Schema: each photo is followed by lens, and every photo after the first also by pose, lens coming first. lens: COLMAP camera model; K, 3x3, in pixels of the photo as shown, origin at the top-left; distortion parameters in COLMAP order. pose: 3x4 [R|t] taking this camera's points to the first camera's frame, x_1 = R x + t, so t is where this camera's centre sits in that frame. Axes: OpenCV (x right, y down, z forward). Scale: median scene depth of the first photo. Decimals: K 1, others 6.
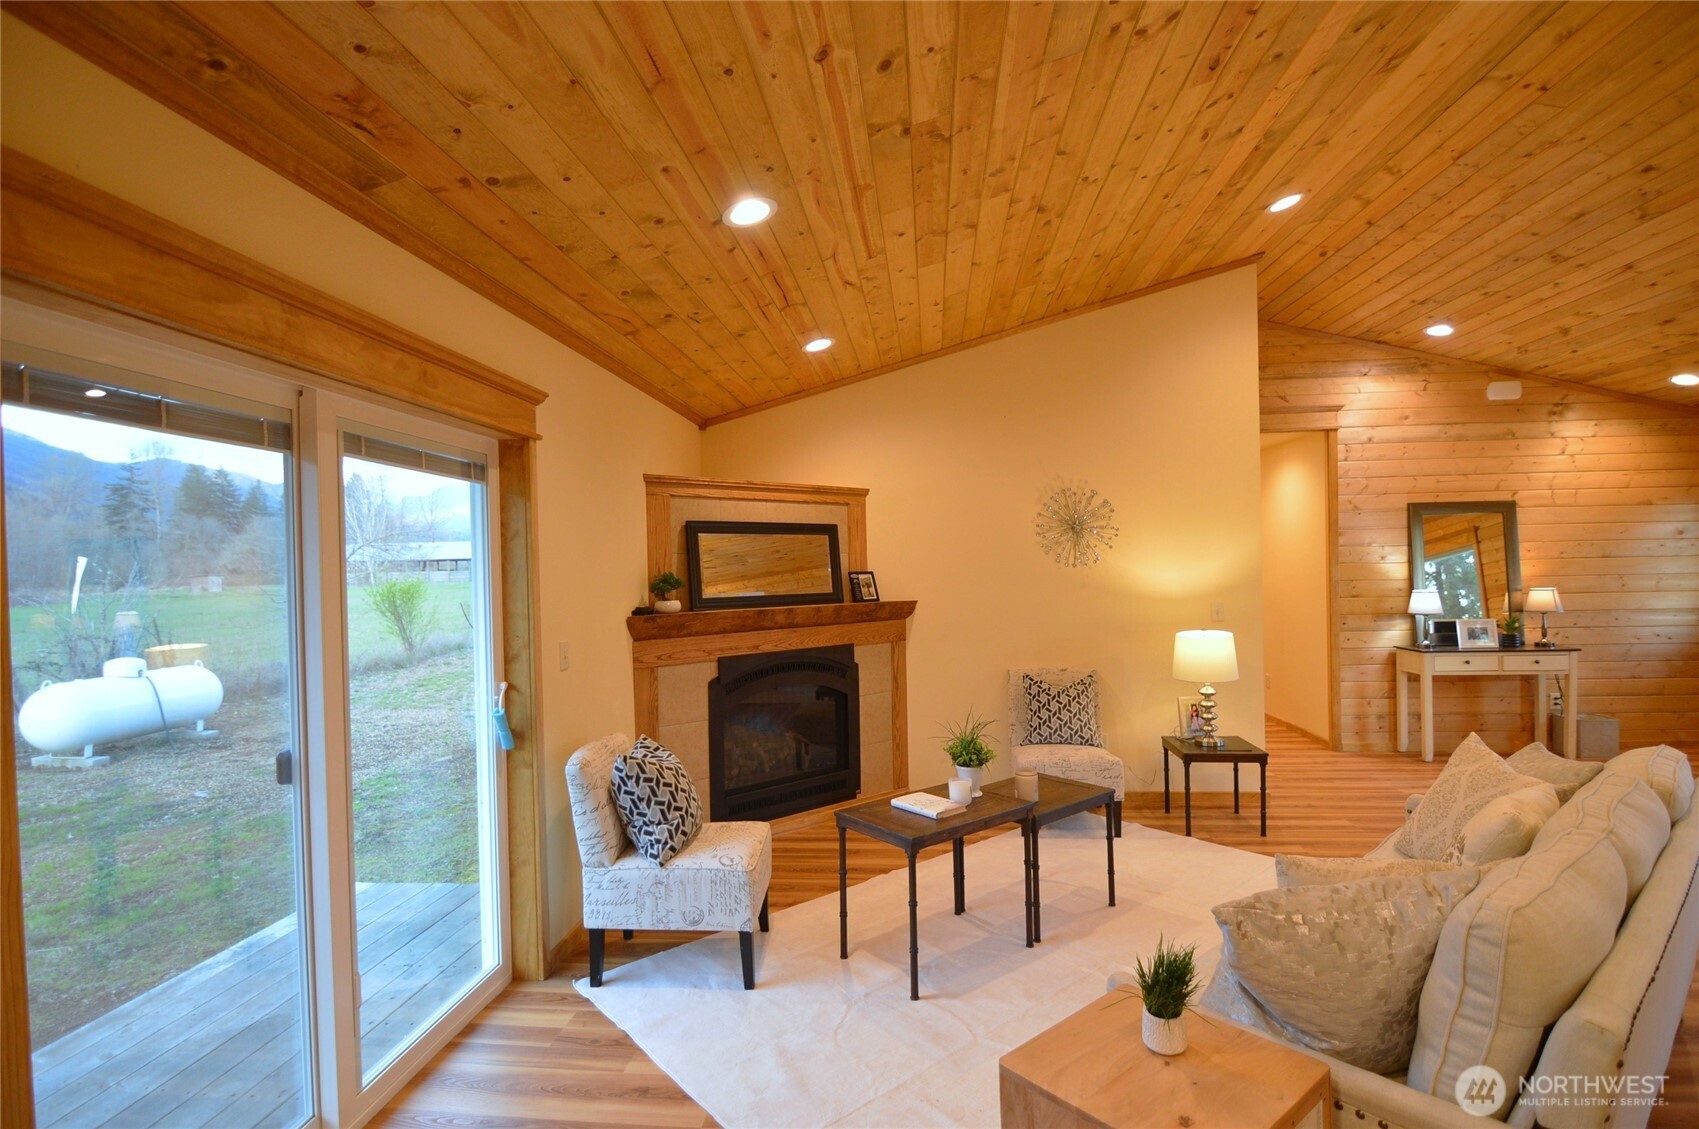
lens RADIAL K [[832.6, 0, 842.8], [0, 832.6, 574.2], [0, 0, 1]] dist [-0.002542, -0.013085]
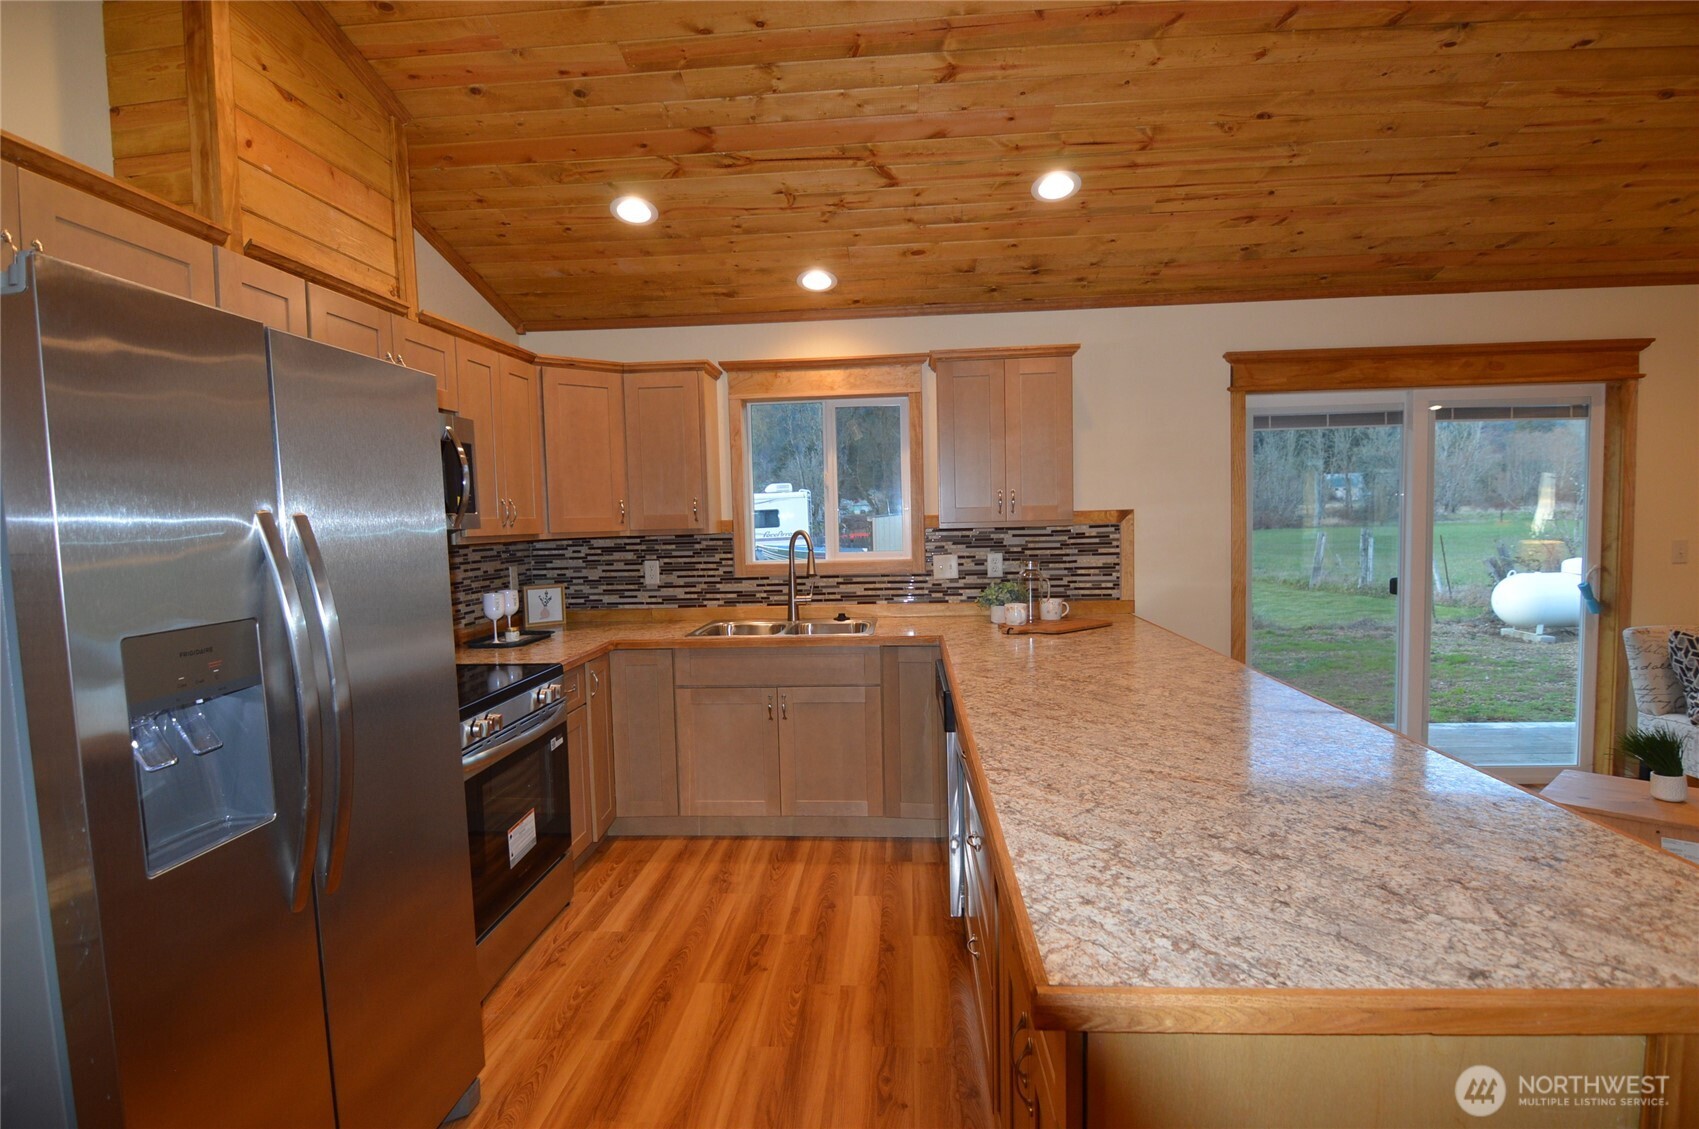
lens RADIAL K [[832.6, 0, 842.8], [0, 832.6, 574.2], [0, 0, 1]] dist [-0.002542, -0.013085]
pose [[0.023935, 0.087048, -0.995917, 0.525688], [0.018808, 0.995986, 0.087506, 0.002849], [0.999537, -0.020825, 0.022202, -0.150630]]
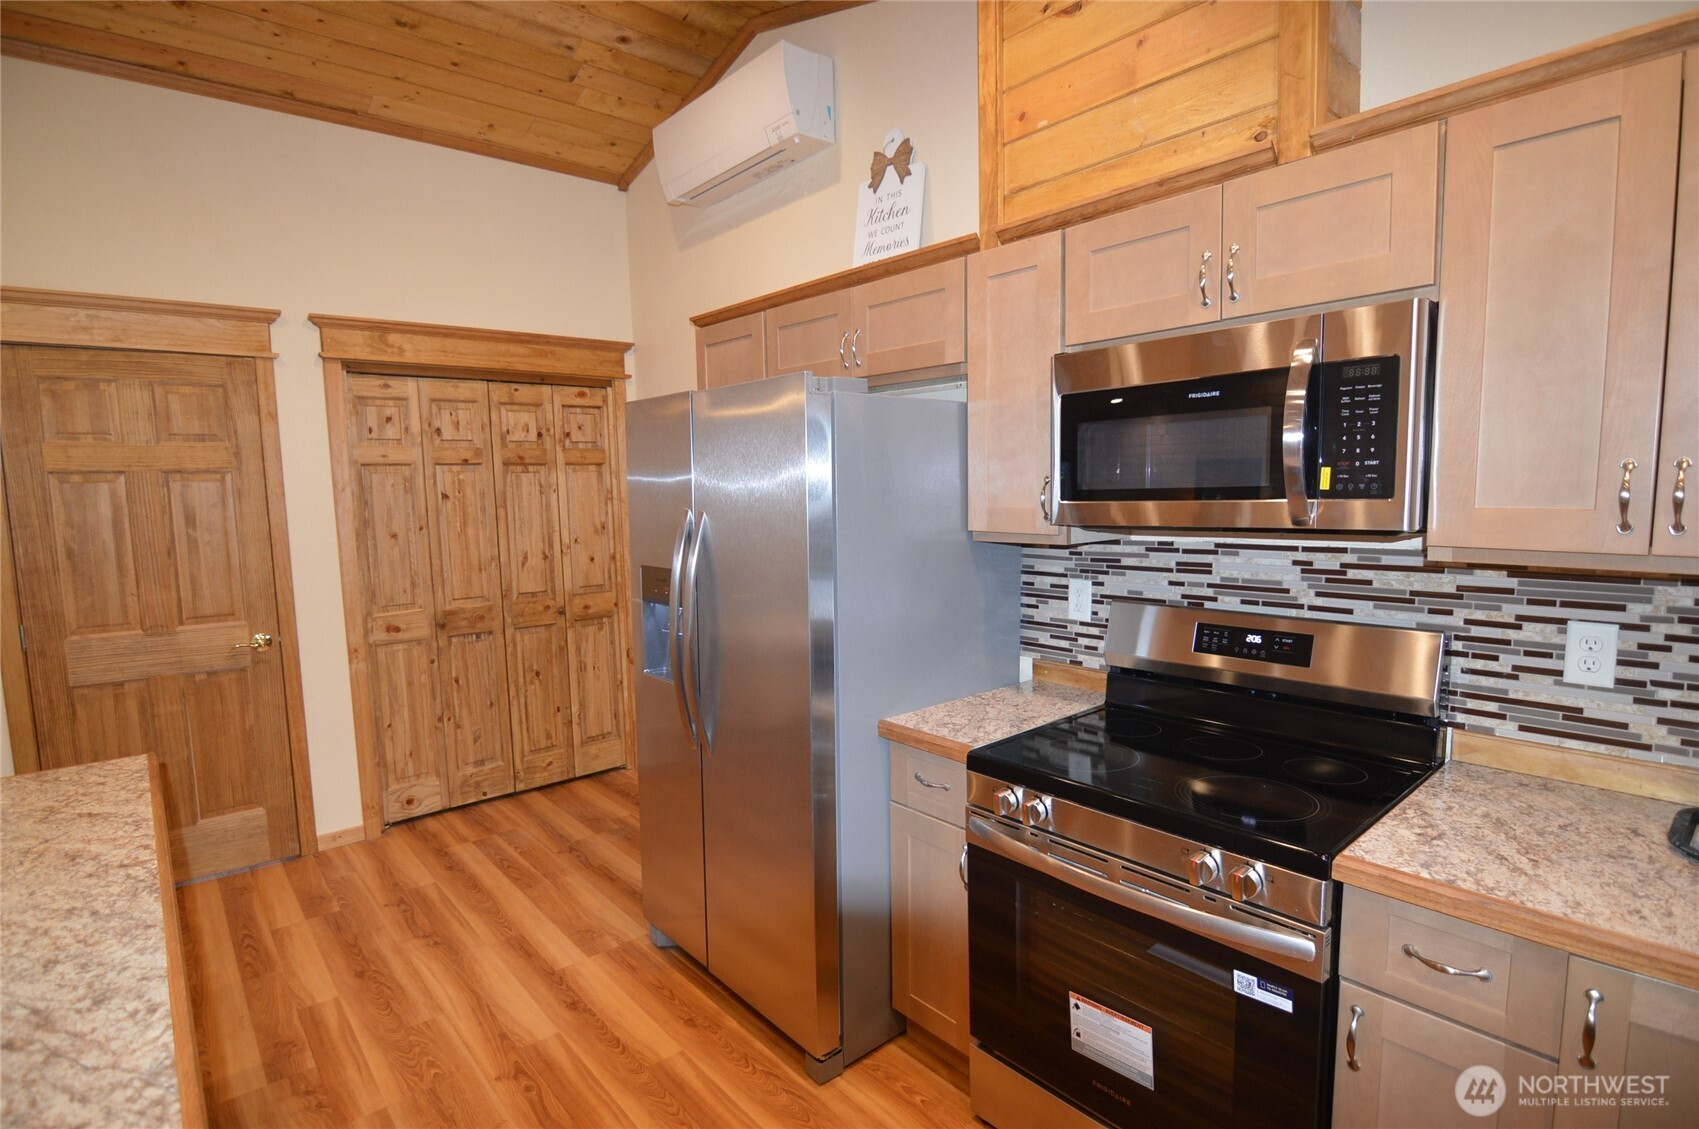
lens RADIAL K [[836.0, 0, 842.6], [0, 836.0, 574.0], [0, 0, 1]] dist [-0.003905, -0.010342]
pose [[-0.724245, -0.039357, 0.688419, -0.140576], [0.041923, 0.994010, 0.100933, -0.004677], [-0.688267, 0.101961, -0.718256, -0.059202]]
